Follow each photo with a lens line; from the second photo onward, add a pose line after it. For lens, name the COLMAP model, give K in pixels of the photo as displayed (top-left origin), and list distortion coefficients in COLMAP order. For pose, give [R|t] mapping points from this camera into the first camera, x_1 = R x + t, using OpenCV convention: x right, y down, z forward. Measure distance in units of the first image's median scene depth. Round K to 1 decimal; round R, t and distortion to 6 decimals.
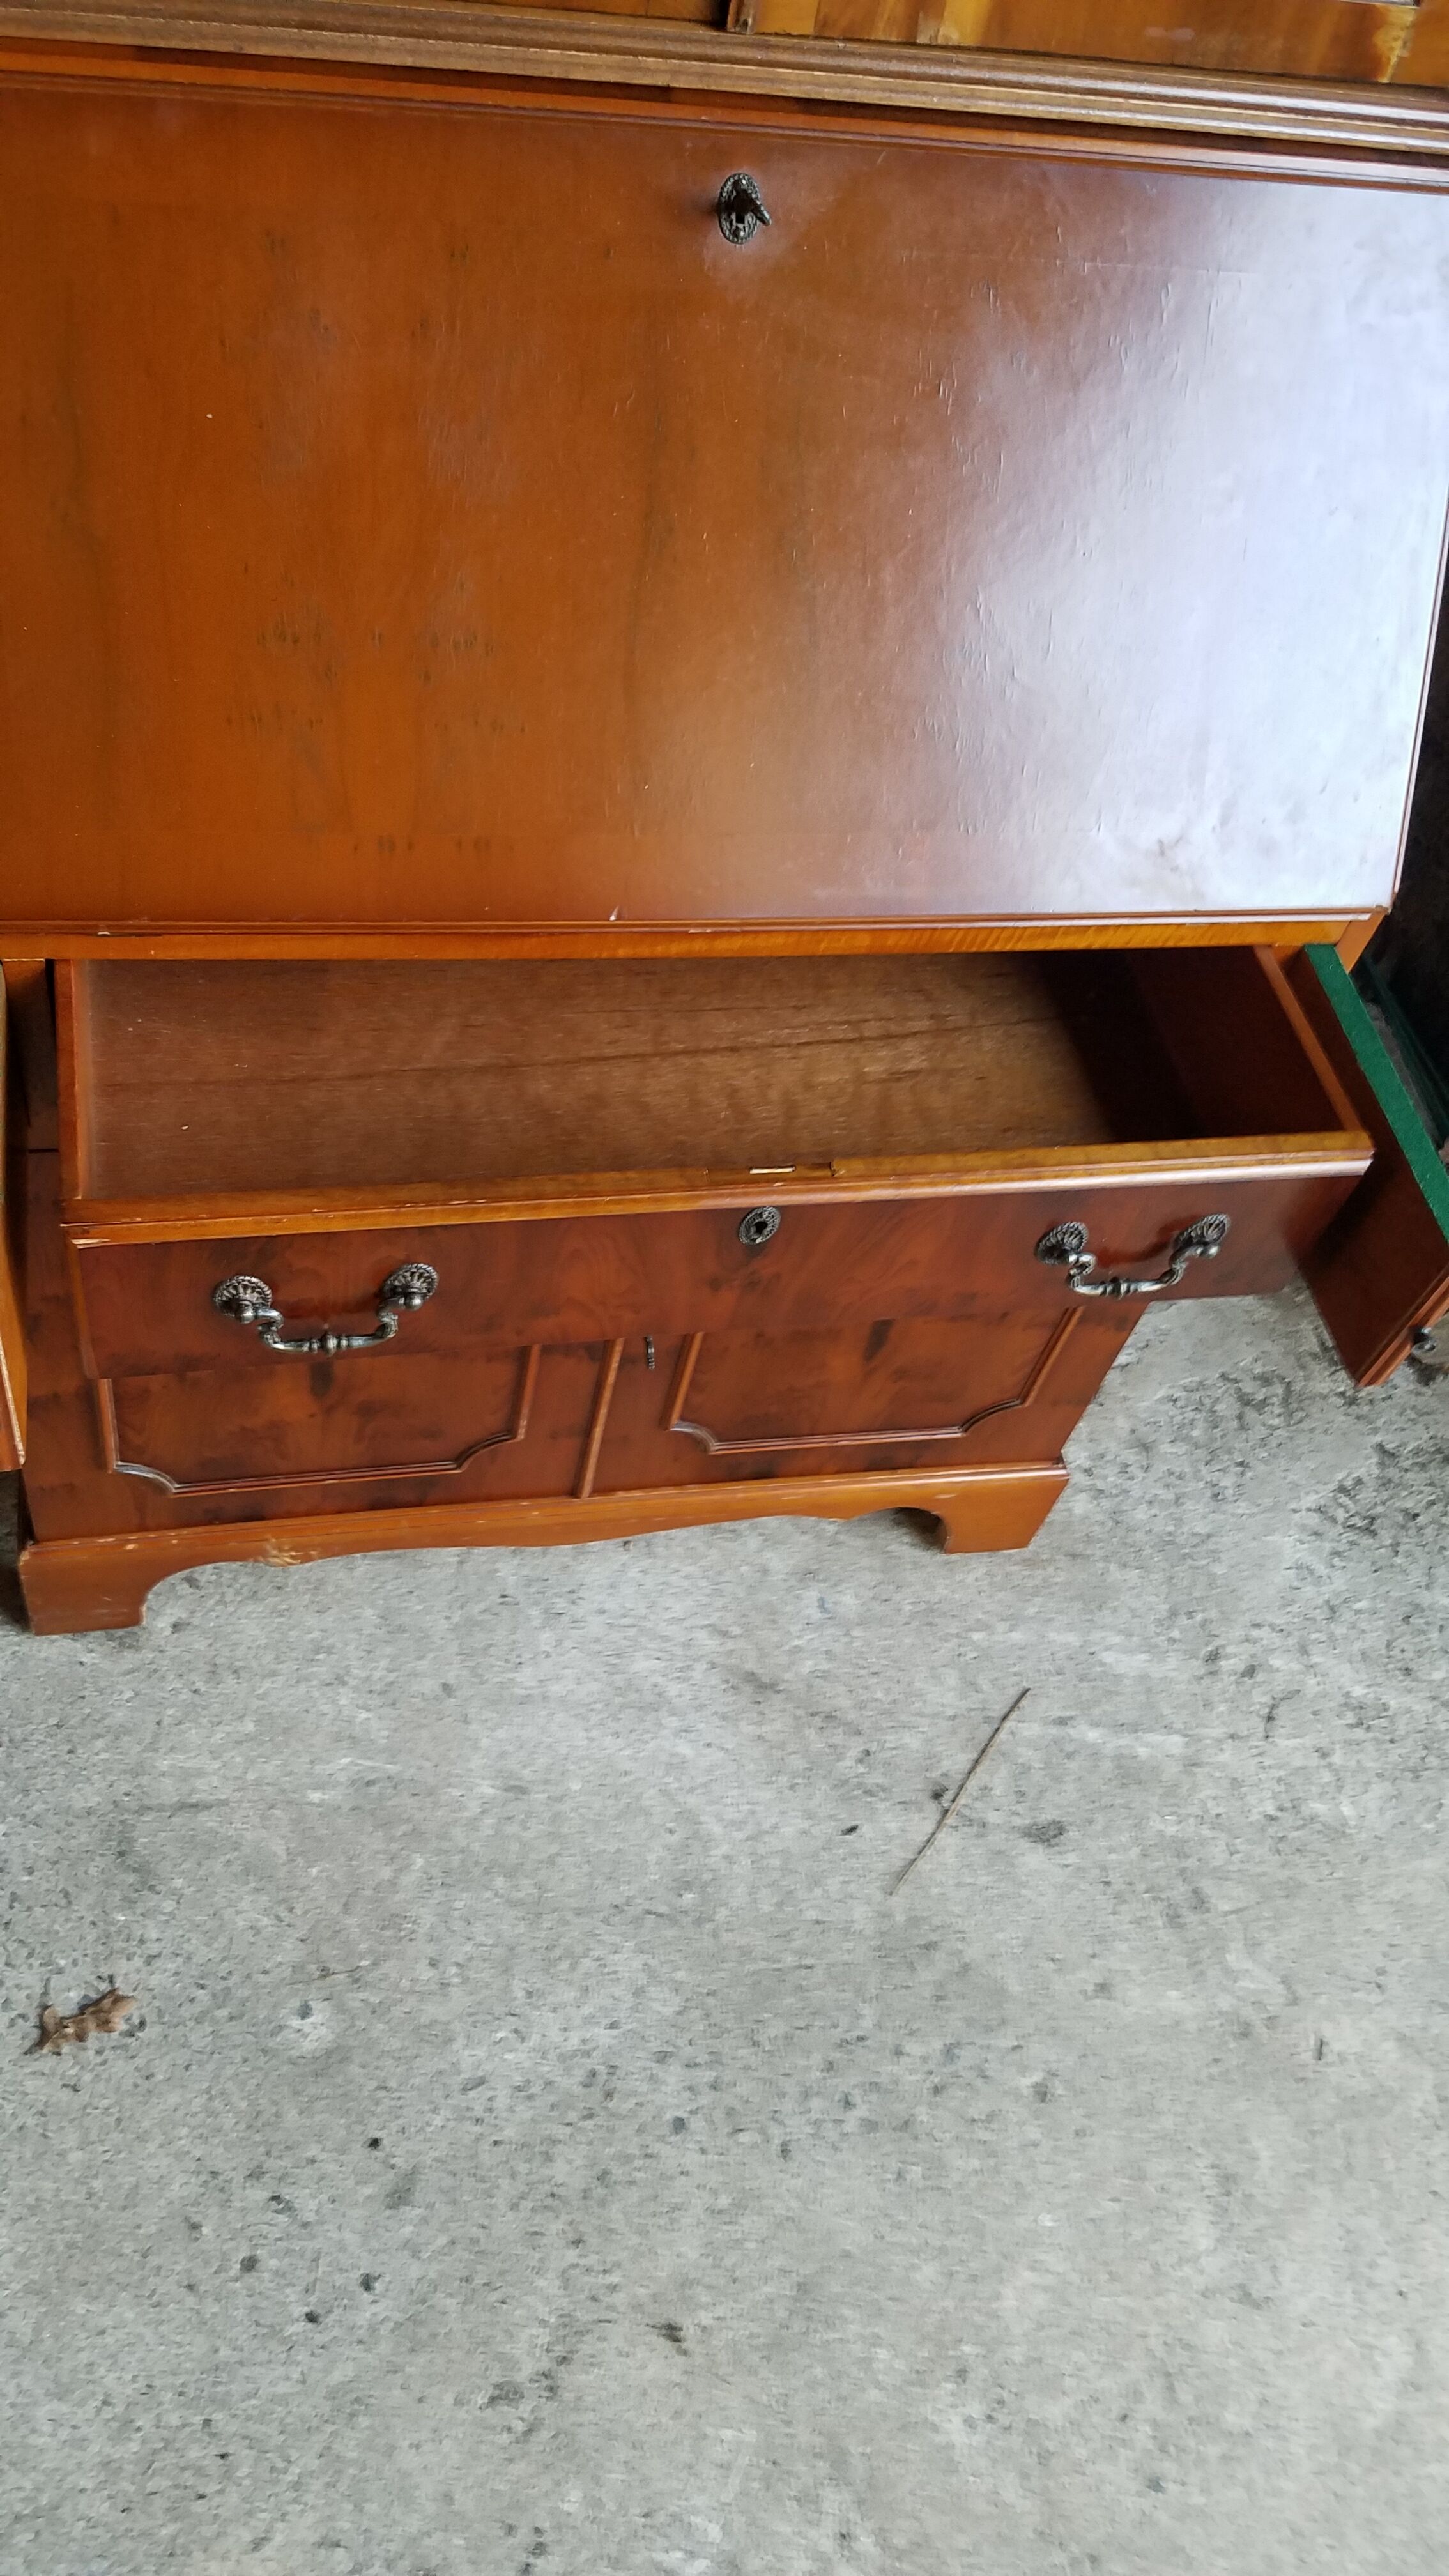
lens RADIAL K [[1978.9, 0, 683.6], [0, 1978.9, 1259.7], [0, 0, 1]] dist [0.111434, -0.183977]
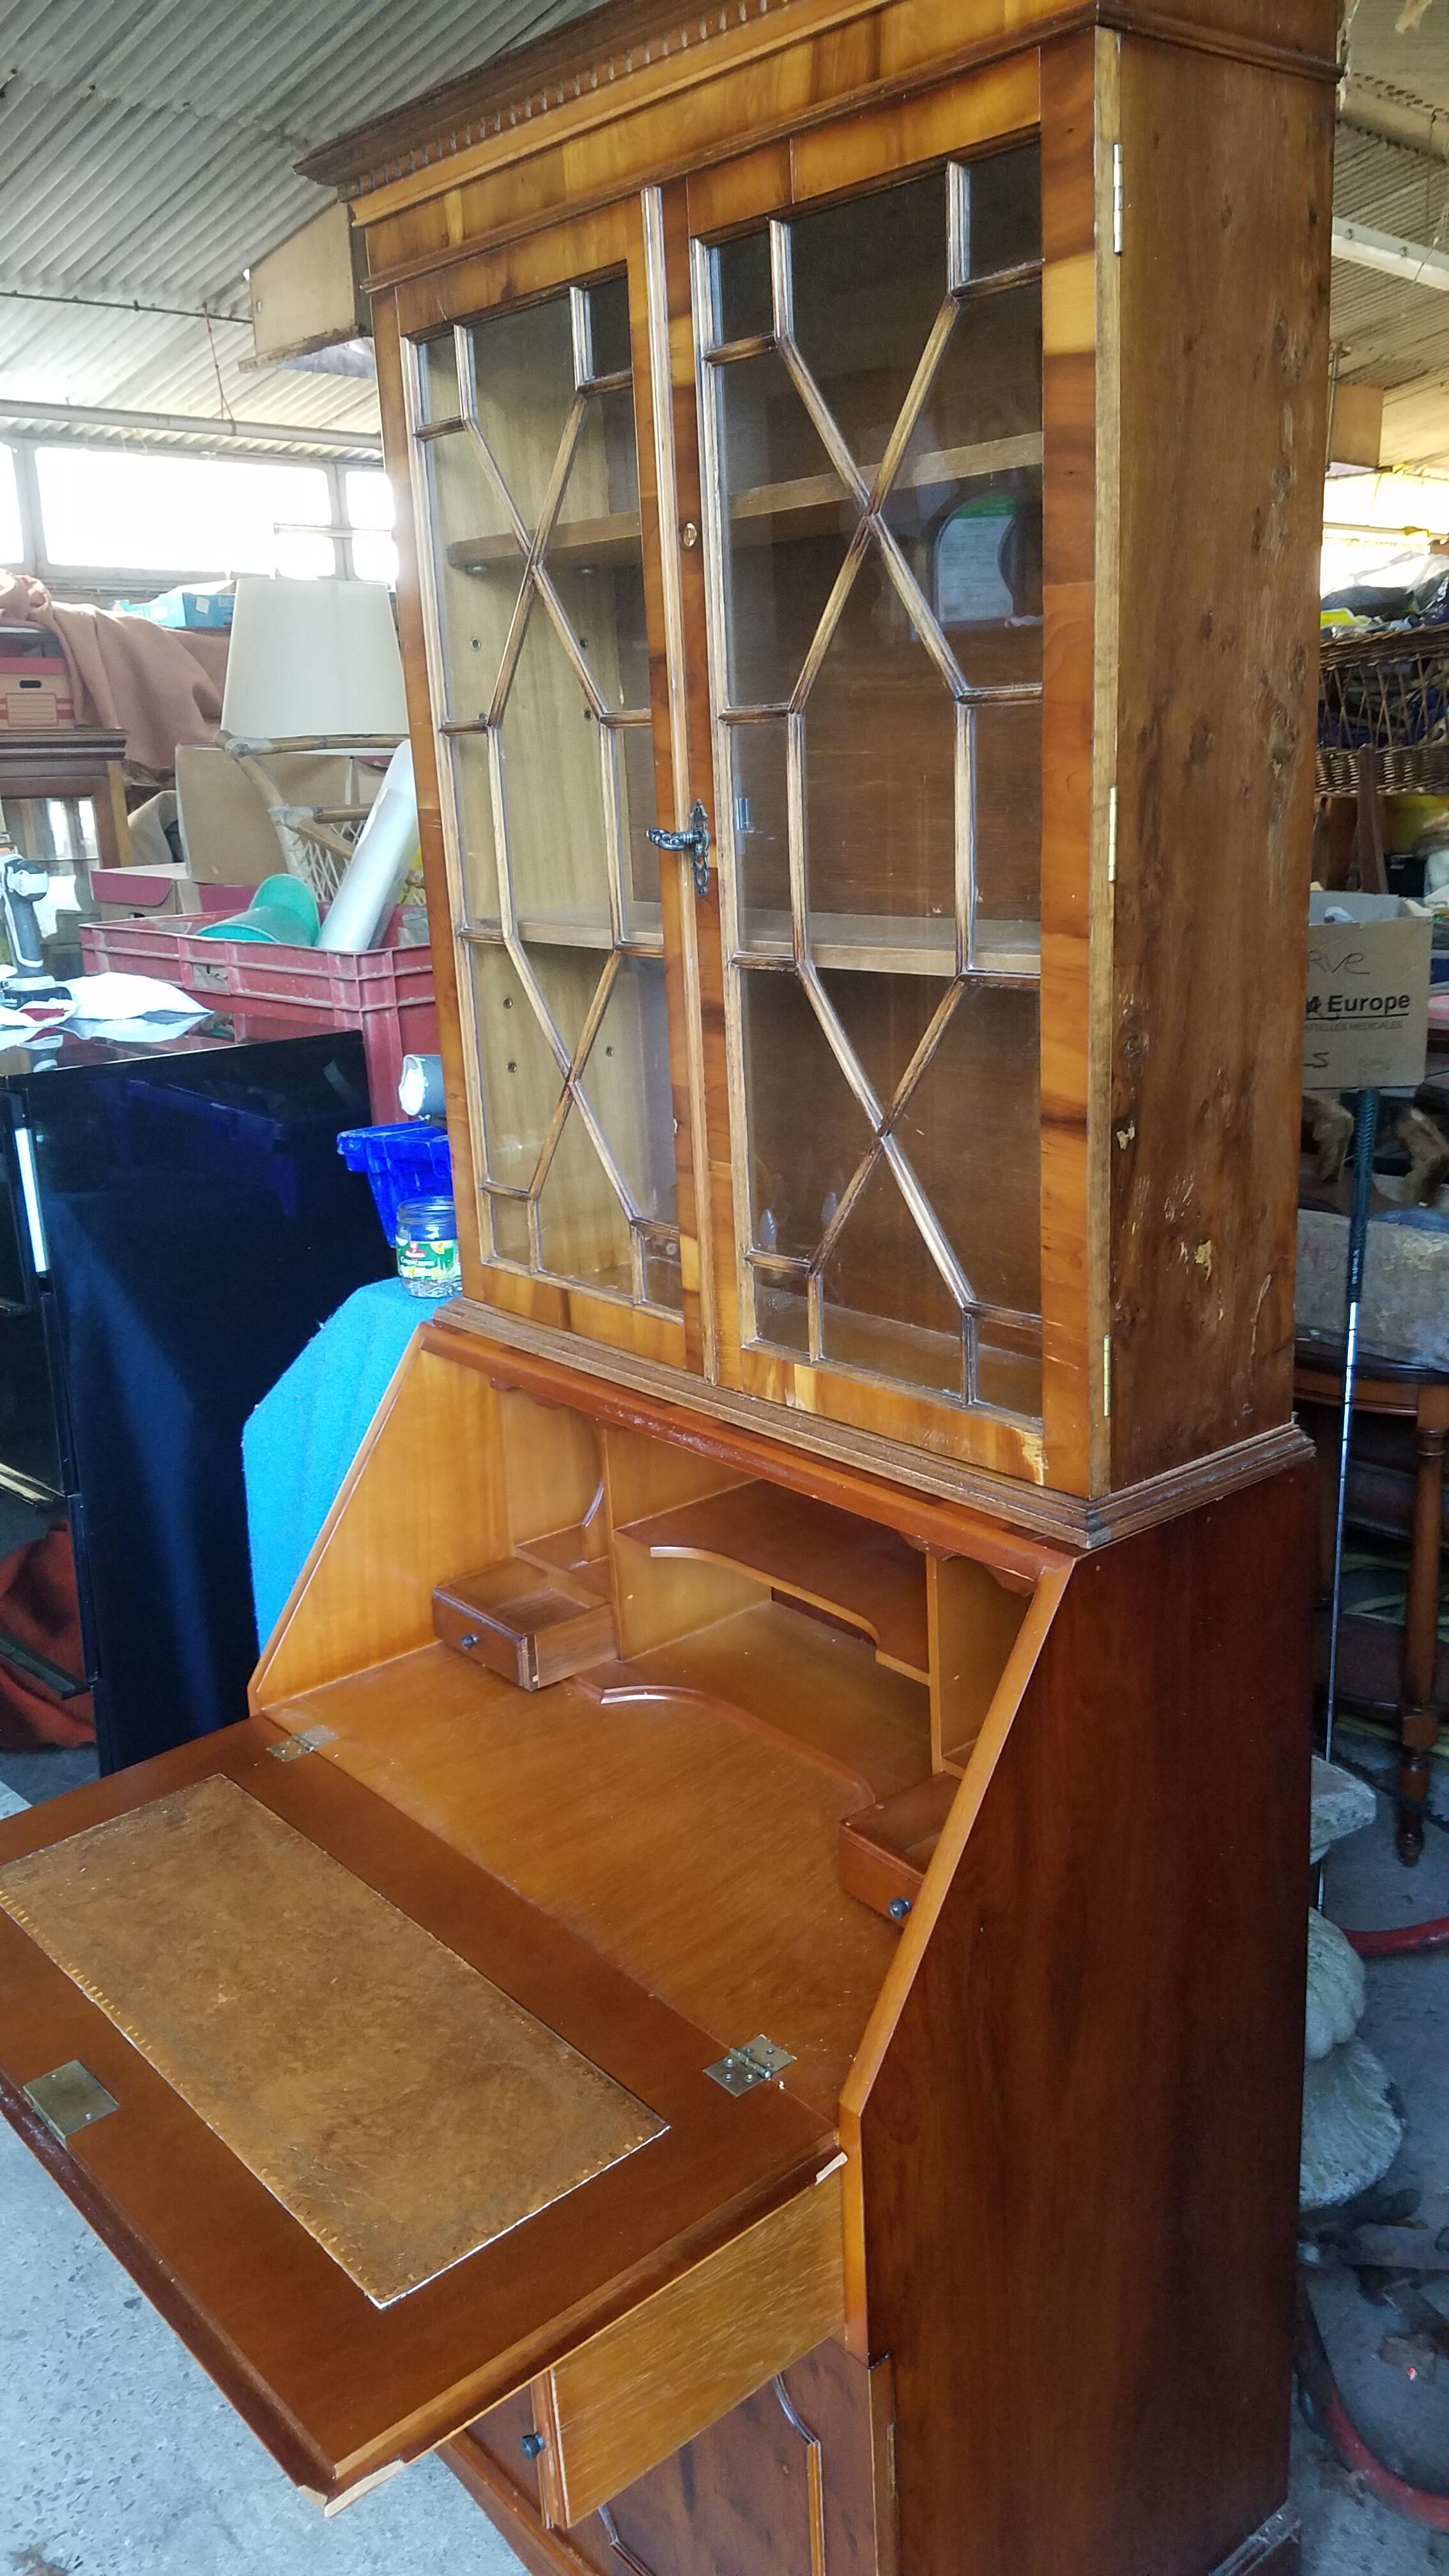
lens RADIAL K [[1978.9, 0, 759.6], [0, 1978.9, 1267.4], [0, 0, 1]] dist [0.111434, -0.183977]
pose [[0.501443, 0.053481, -0.863536, 0.943405], [-0.603364, 0.736951, -0.304723, -0.119999], [0.620087, 0.673827, 0.401807, 0.173411]]
